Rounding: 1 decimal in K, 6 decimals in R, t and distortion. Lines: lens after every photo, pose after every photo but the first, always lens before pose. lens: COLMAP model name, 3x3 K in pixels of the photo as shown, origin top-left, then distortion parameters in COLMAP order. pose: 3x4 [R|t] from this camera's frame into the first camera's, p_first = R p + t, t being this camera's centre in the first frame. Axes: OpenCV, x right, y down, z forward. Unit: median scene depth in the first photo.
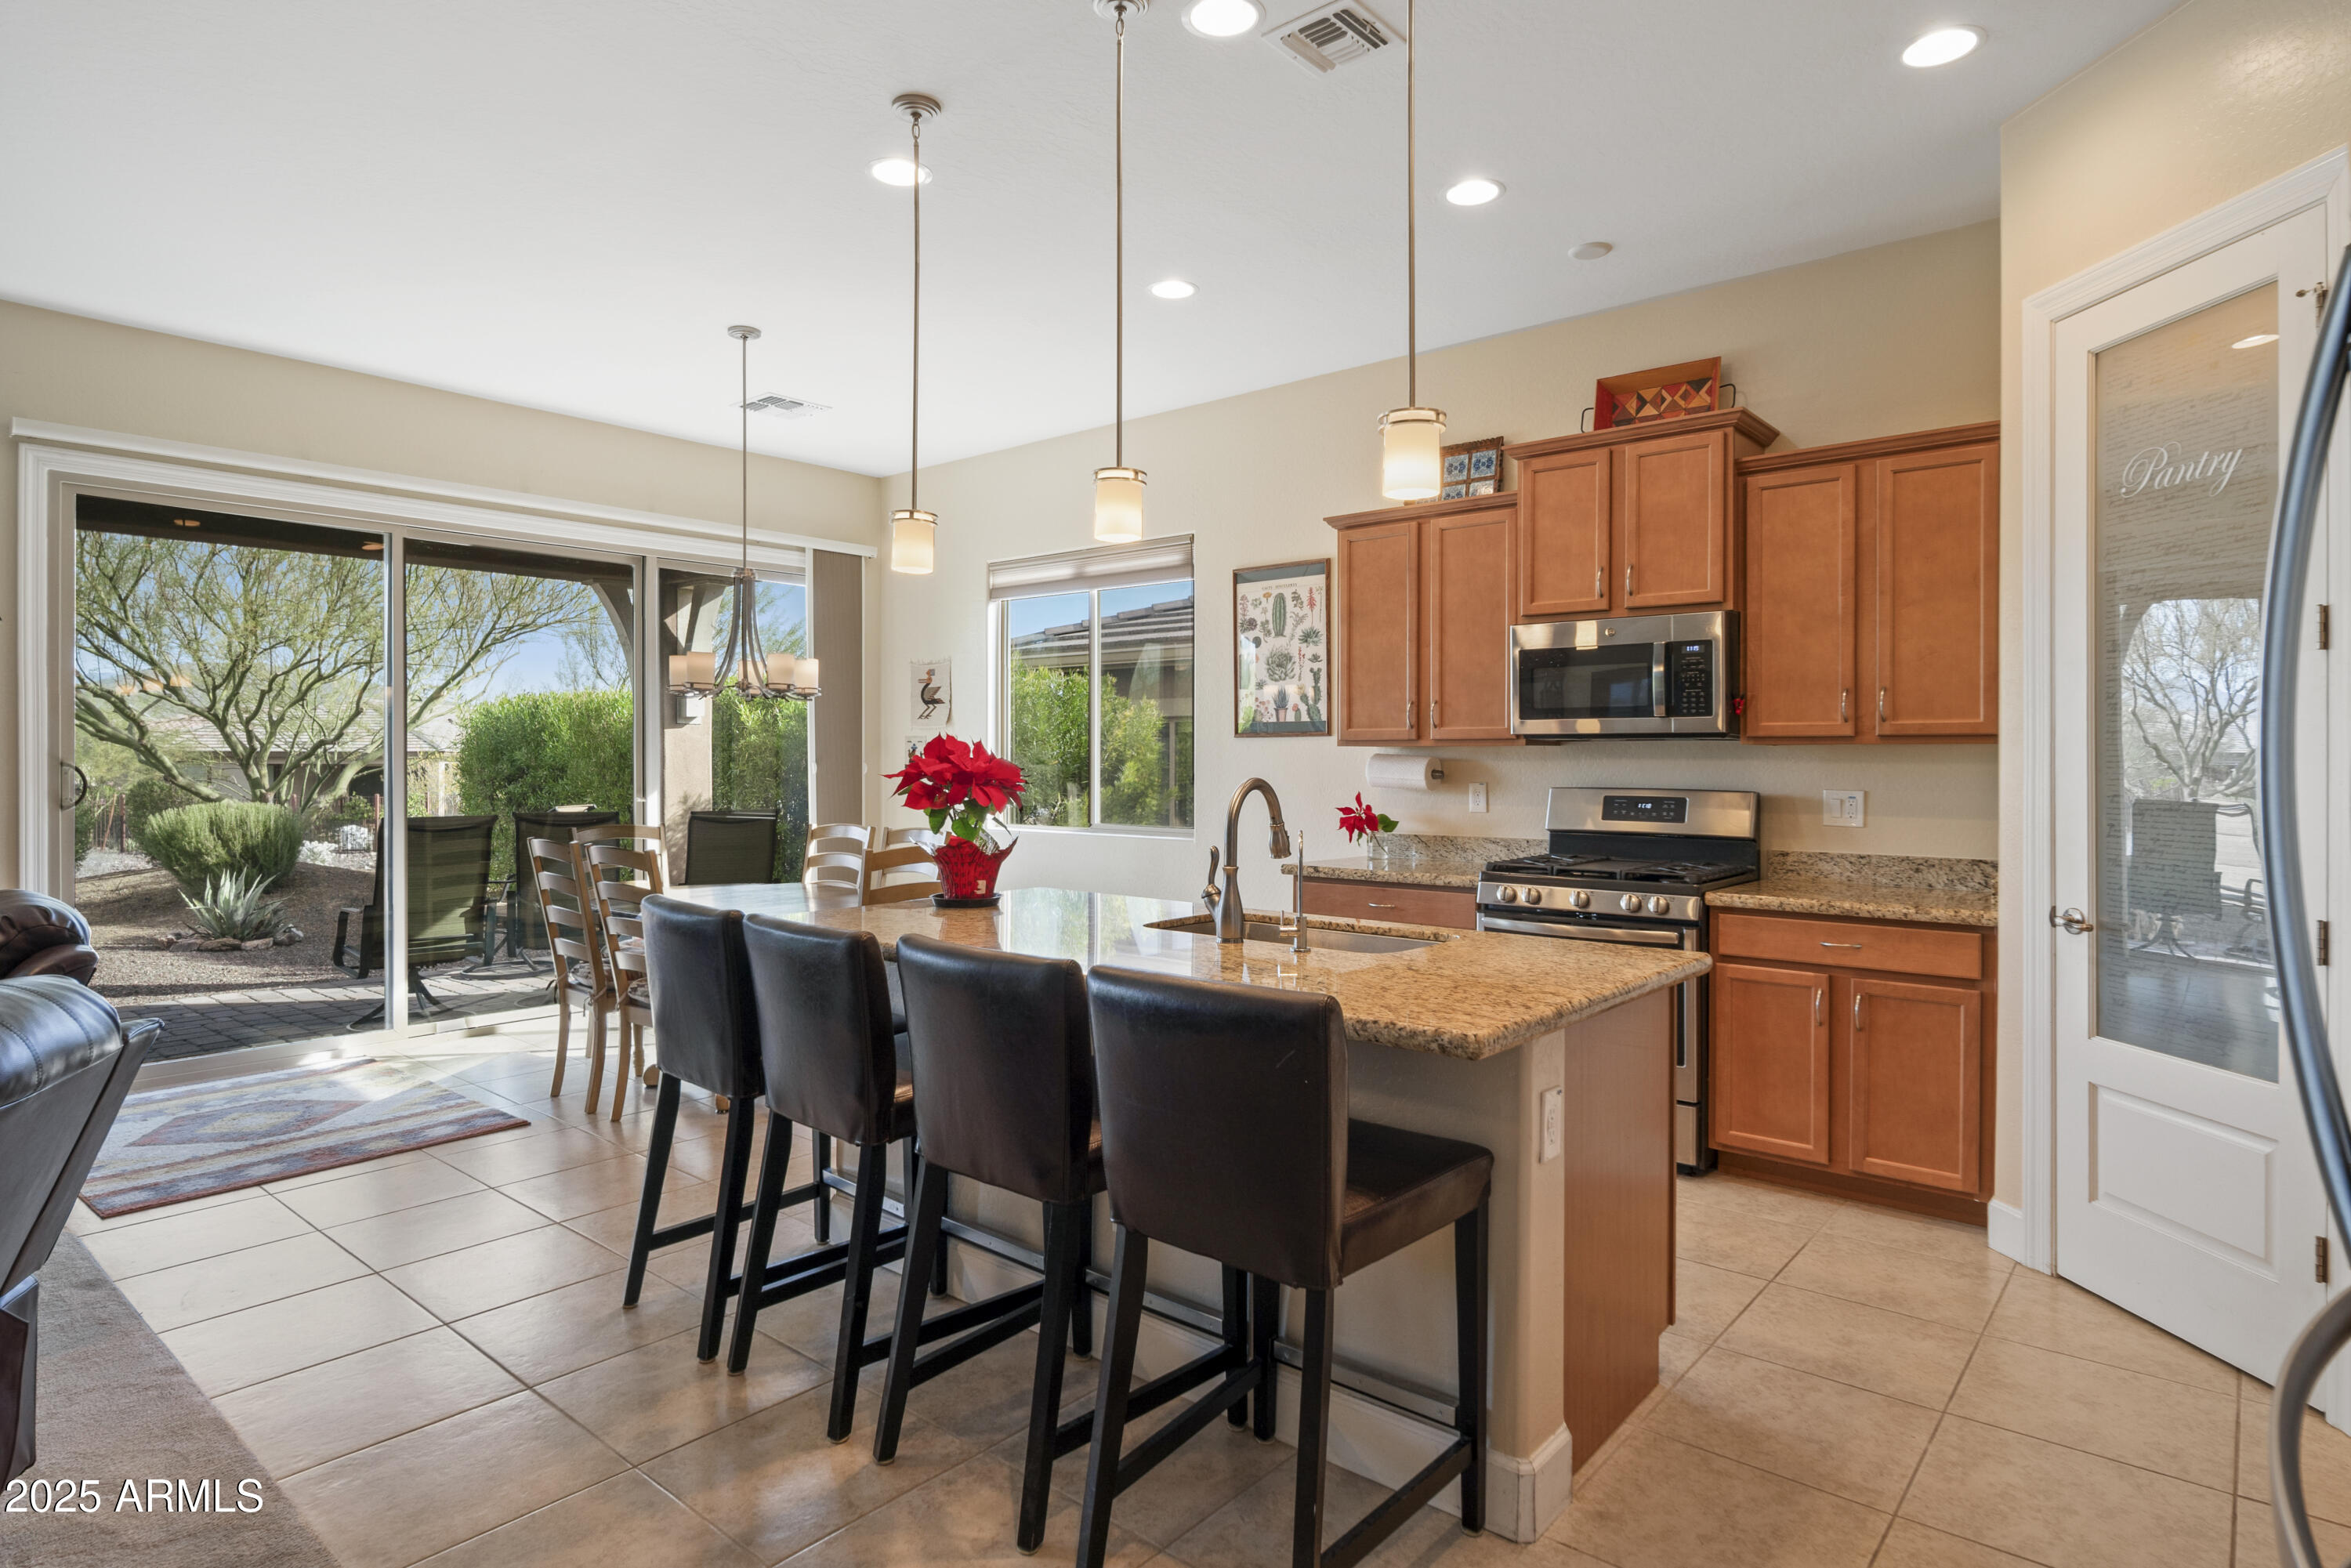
lens RADIAL K [[1291.1, 0, 1173.6], [0, 1291.1, 750.8], [0, 0, 1]] dist [0.006143, 0.002238]
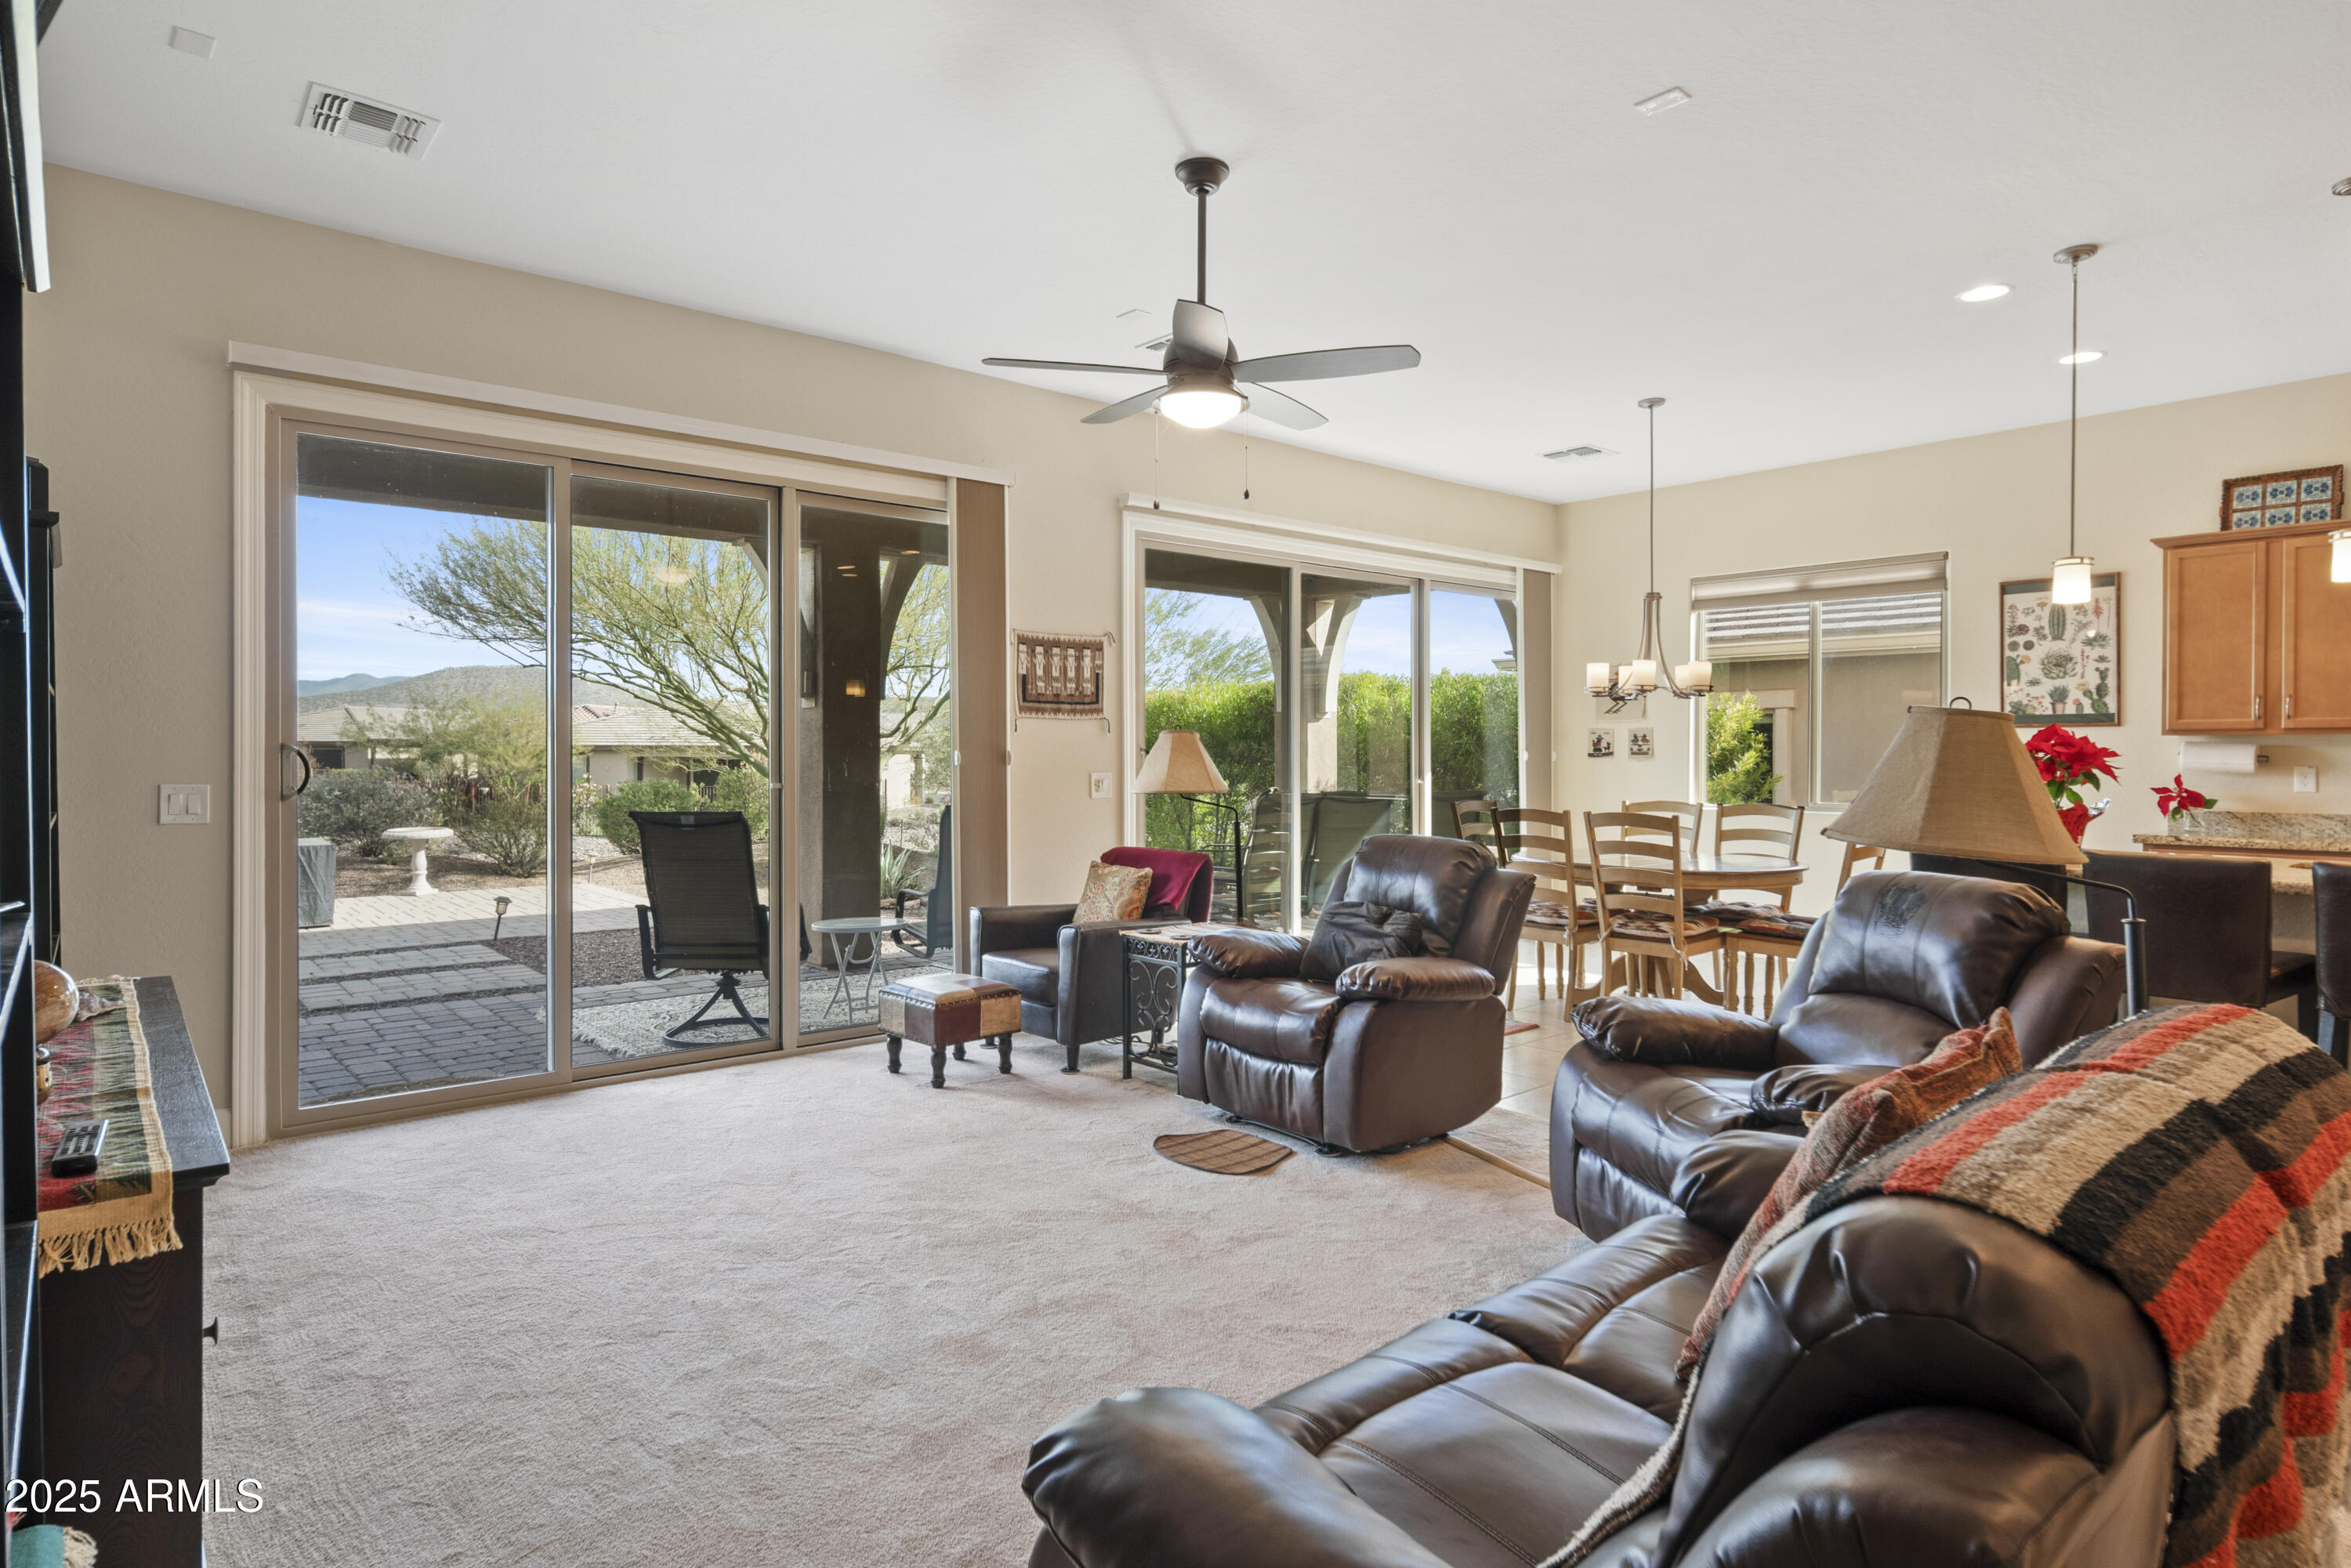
lens RADIAL K [[1291.1, 0, 1173.6], [0, 1291.1, 750.8], [0, 0, 1]] dist [0.006143, 0.002238]
pose [[0.989339, 0.001198, -0.145628, -0.539006], [-0.000745, 0.999995, 0.003164, 0.007325], [0.145631, -0.003021, 0.989334, -0.264736]]
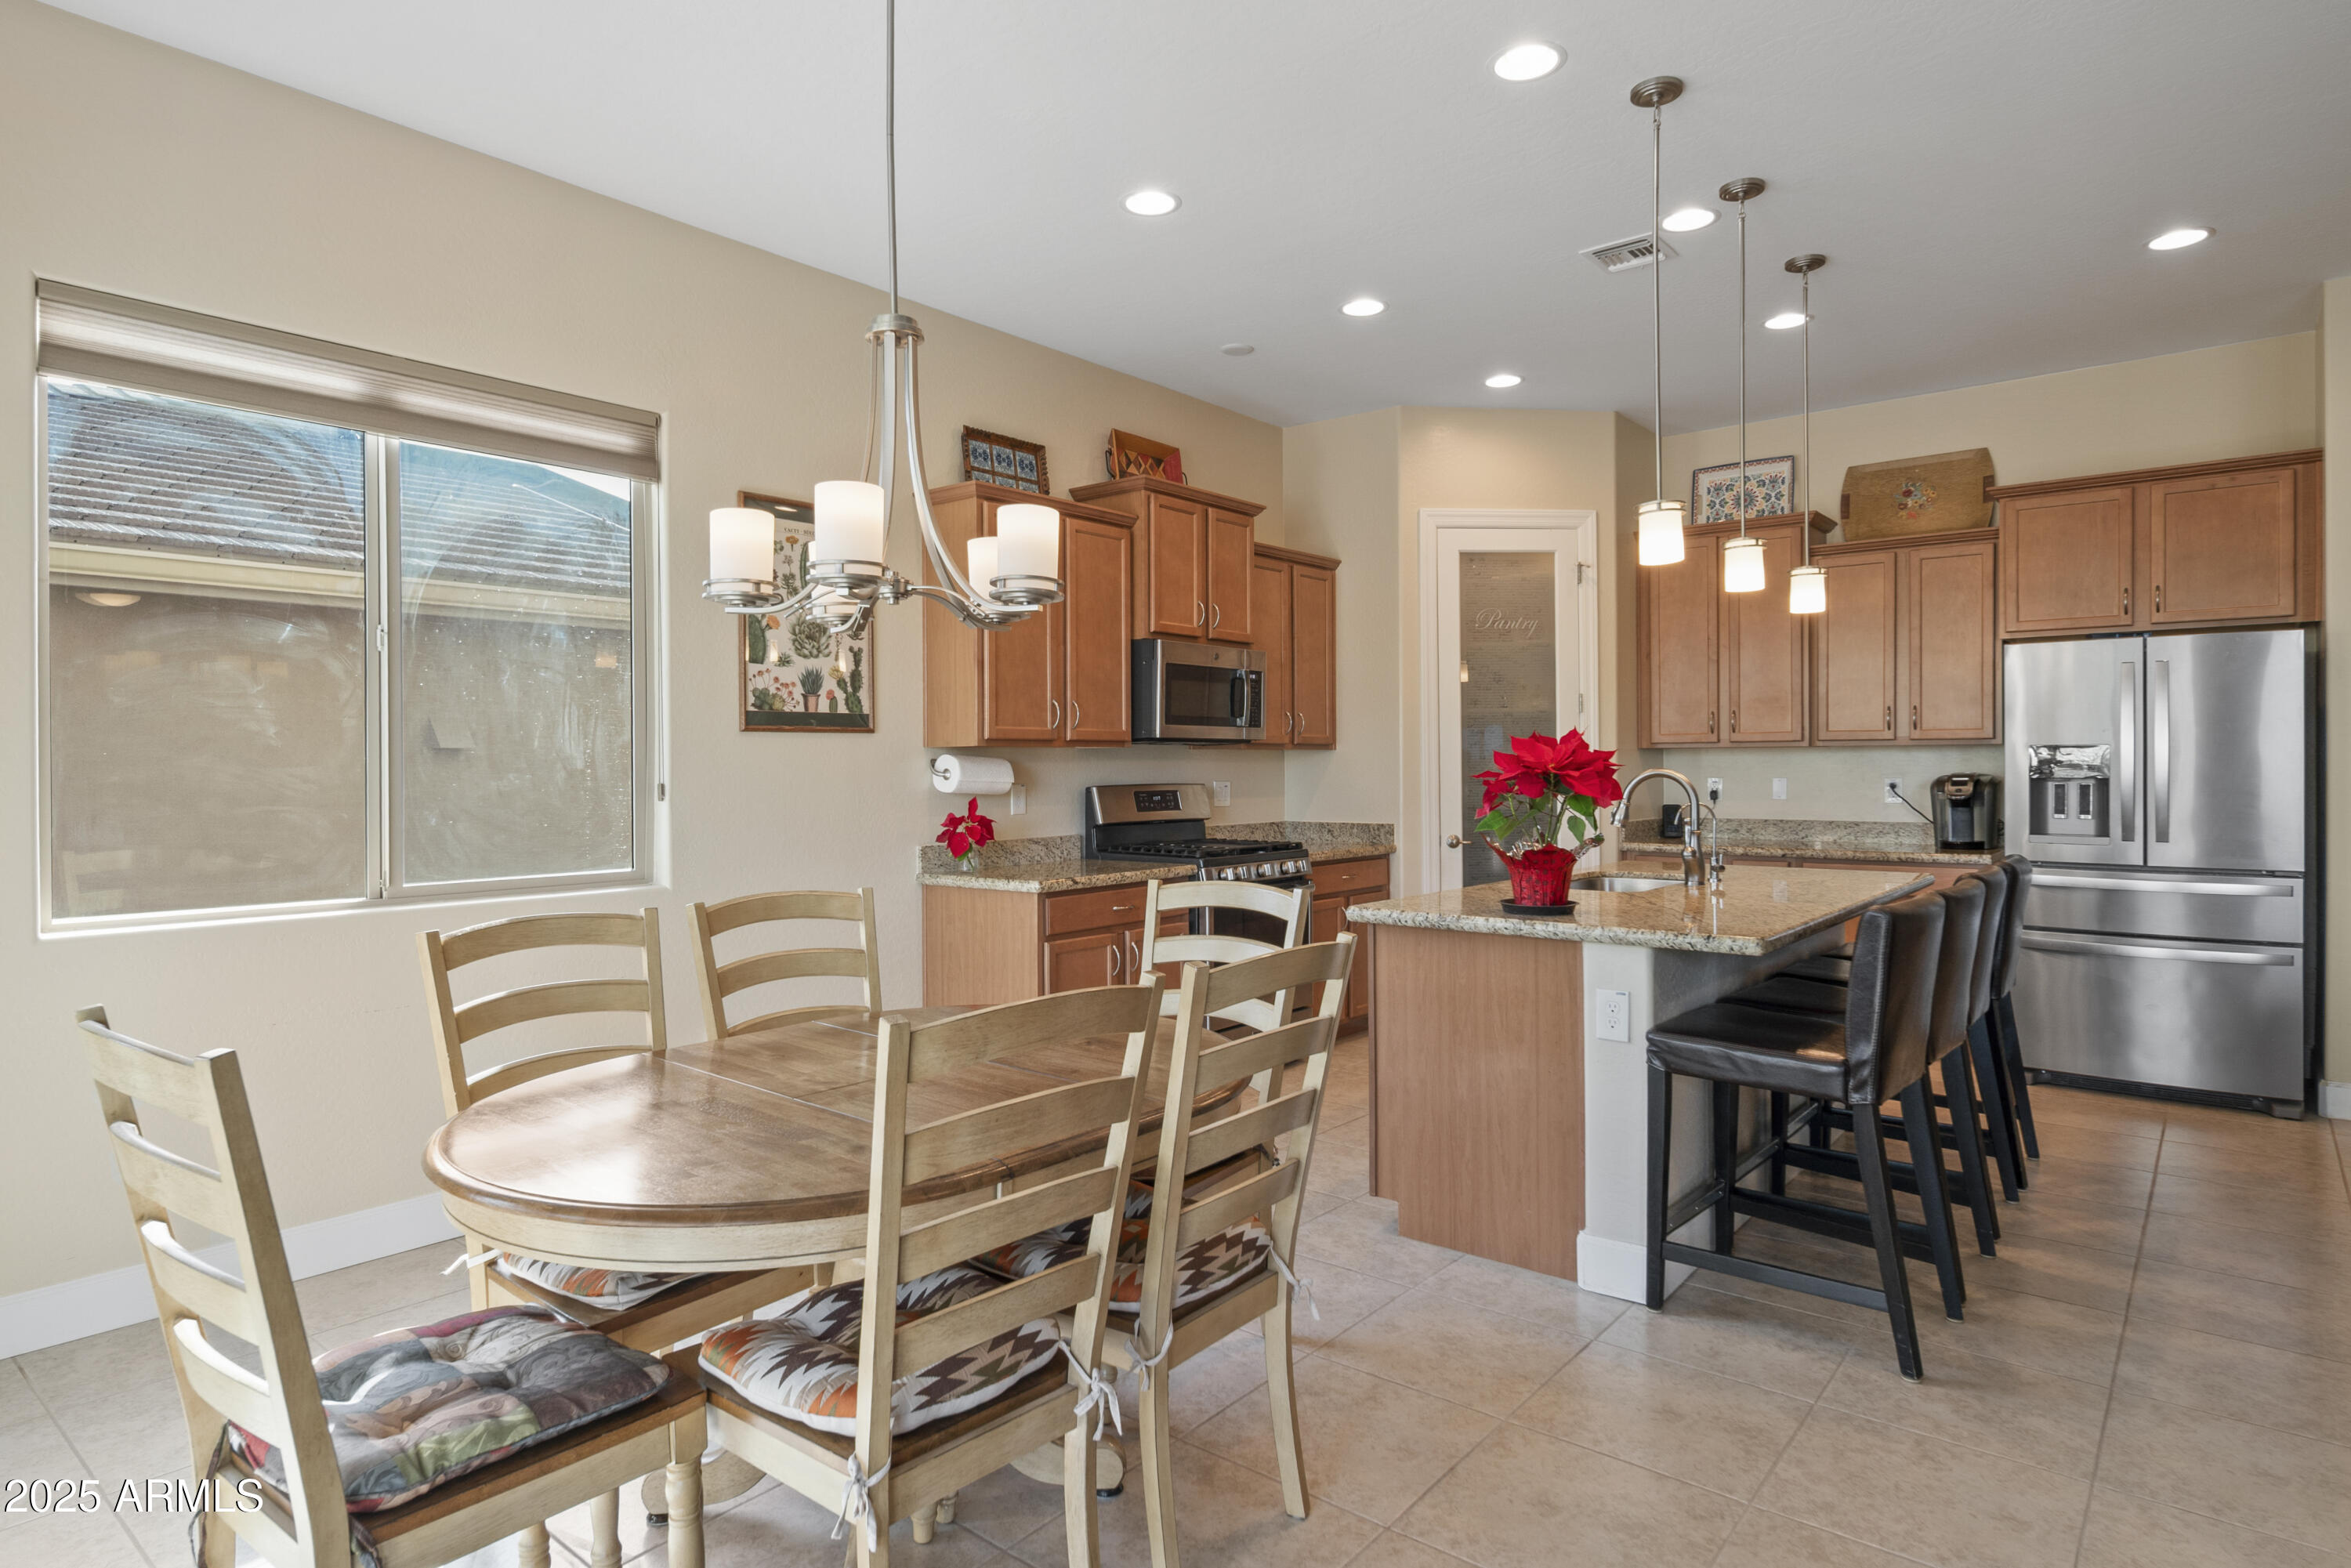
lens RADIAL K [[1277.9, 0, 1175.5], [0, 1277.9, 784.0], [0, 0, 1]] dist [-0.023478, 0.022189]
pose [[-0.013912, -0.015425, 0.999784, -0.679560], [0.000624, 0.999881, 0.015435, 0.008413], [-0.999903, 0.000838, -0.013901, 0.809293]]
